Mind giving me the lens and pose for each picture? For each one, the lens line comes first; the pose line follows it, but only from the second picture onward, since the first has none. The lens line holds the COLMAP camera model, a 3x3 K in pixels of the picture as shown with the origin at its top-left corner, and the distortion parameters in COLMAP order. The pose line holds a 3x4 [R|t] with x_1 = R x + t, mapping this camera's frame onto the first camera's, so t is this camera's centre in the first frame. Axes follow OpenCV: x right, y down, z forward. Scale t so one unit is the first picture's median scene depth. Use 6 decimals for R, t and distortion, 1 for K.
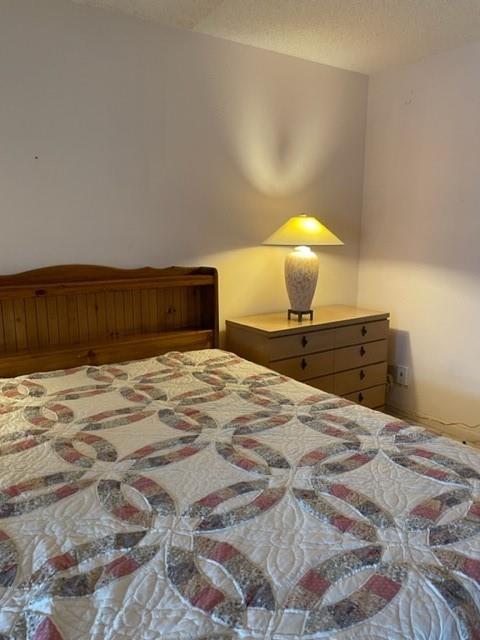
lens RADIAL K [[483.1, 0, 245.2], [0, 483.1, 319.0], [0, 0, 1]] dist [0.082611, -0.097712]
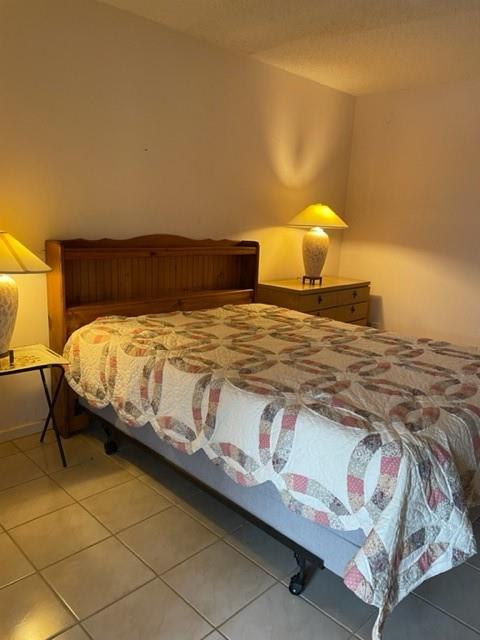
lens RADIAL K [[484.8, 0, 238.5], [0, 484.8, 322.6], [0, 0, 1]] dist [0.085300, -0.127765]
pose [[0.982077, 0.006991, 0.188349, -0.357760], [-0.013848, 0.999287, 0.035118, 0.067594], [-0.187970, -0.037097, 0.981474, -0.283384]]
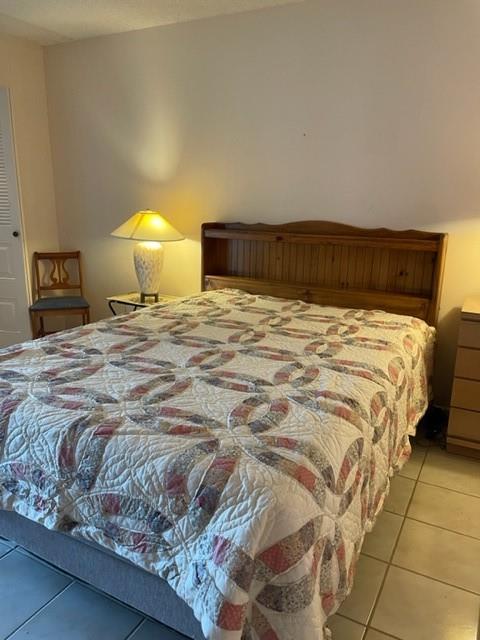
lens RADIAL K [[486.1, 0, 240.3], [0, 486.1, 315.6], [0, 0, 1]] dist [0.110064, -0.131771]
pose [[0.451645, 0.221215, -0.864338, 0.611679], [-0.183144, 0.971131, 0.152849, -0.027280], [0.873198, 0.089265, 0.479120, 0.224734]]
